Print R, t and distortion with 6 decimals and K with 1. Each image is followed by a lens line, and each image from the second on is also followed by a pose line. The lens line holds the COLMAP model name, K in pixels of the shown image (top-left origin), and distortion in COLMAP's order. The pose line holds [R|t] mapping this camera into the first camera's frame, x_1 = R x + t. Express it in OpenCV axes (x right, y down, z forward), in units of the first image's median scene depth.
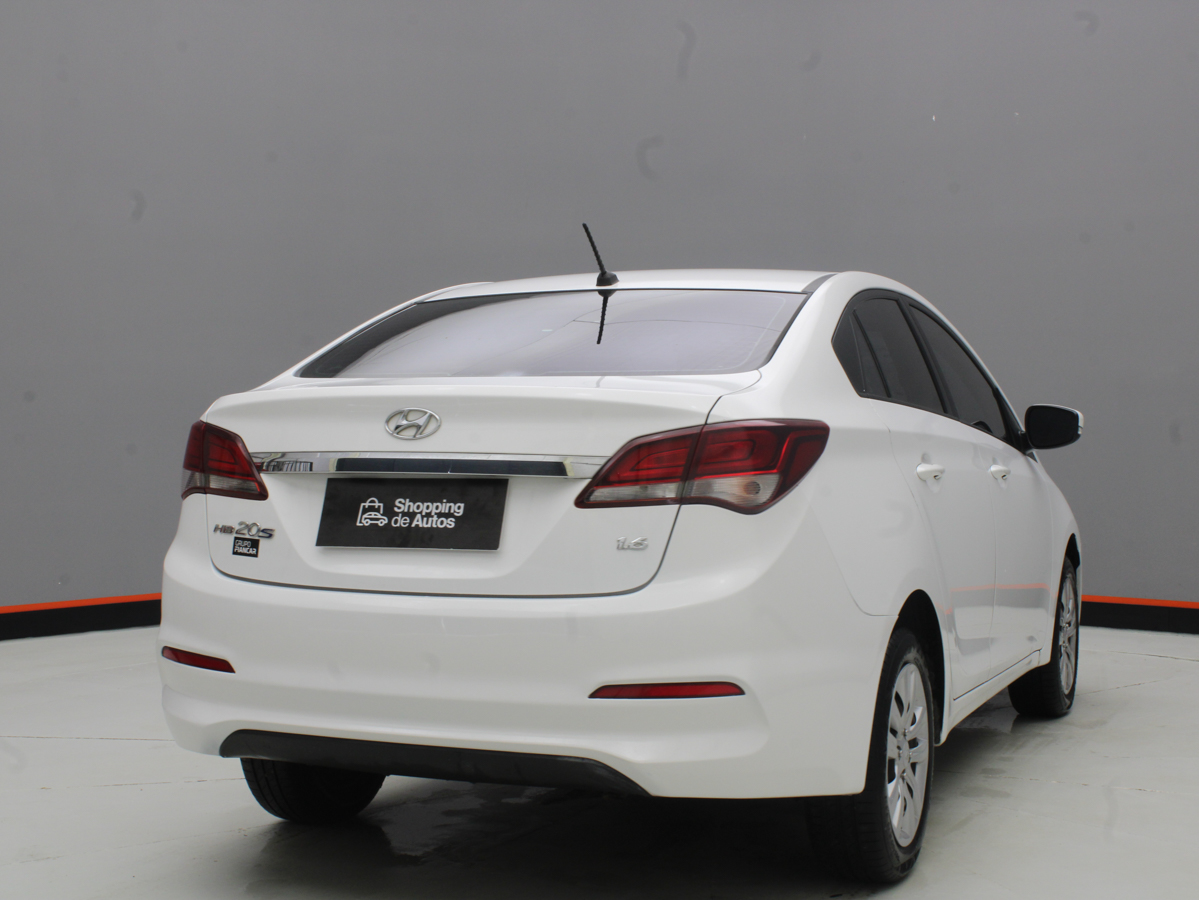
lens RADIAL K [[1829.9, 0, 599.5], [0, 1829.9, 450.0], [0, 0, 1]] dist [-0.092354, 0.099291]
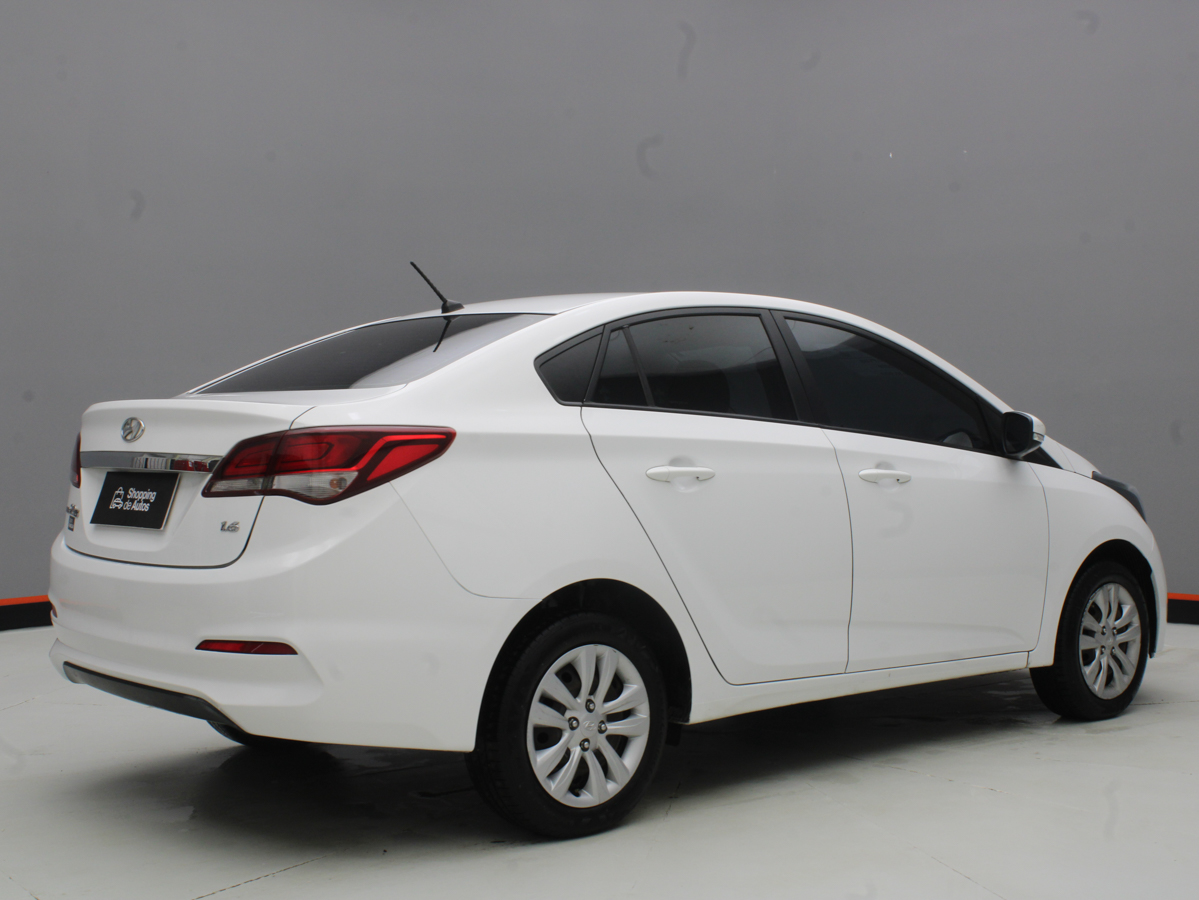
lens RADIAL K [[1666.5, 0, 599.5], [0, 1666.5, 450.0], [0, 0, 1]] dist [-0.144988, 0.017694]
pose [[0.900978, 0.004356, -0.433843, 0.696372], [-0.006102, 0.999978, -0.002633, 0.000892], [0.433822, 0.005020, 0.900985, 0.098738]]
